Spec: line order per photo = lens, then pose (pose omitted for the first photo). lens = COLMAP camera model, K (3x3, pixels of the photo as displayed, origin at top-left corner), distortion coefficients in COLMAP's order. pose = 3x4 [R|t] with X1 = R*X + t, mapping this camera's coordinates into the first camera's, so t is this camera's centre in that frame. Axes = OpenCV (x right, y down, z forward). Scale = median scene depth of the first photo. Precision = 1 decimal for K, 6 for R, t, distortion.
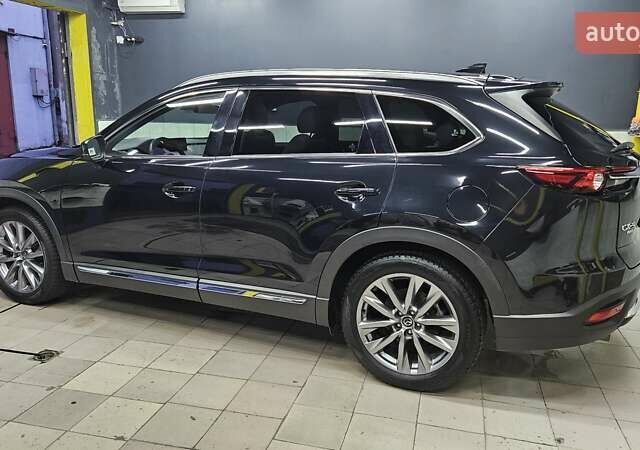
lens RADIAL K [[532.6, 0, 323.1], [0, 532.6, 216.5], [0, 0, 1]] dist [0.053935, -0.007080]
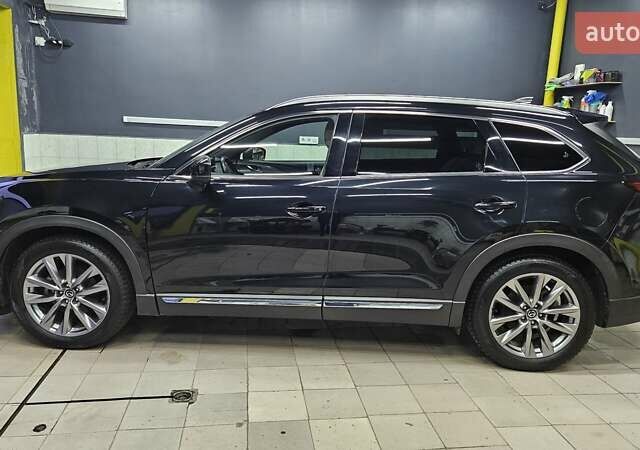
lens RADIAL K [[528.8, 0, 320.0], [0, 528.8, 225.0], [0, 0, 1]] dist [0.058797, -0.010408]
pose [[0.923773, -0.046248, 0.380138, -0.647283], [0.050569, 0.998720, -0.001381, -0.019496], [-0.379587, 0.020499, 0.924929, 0.072276]]
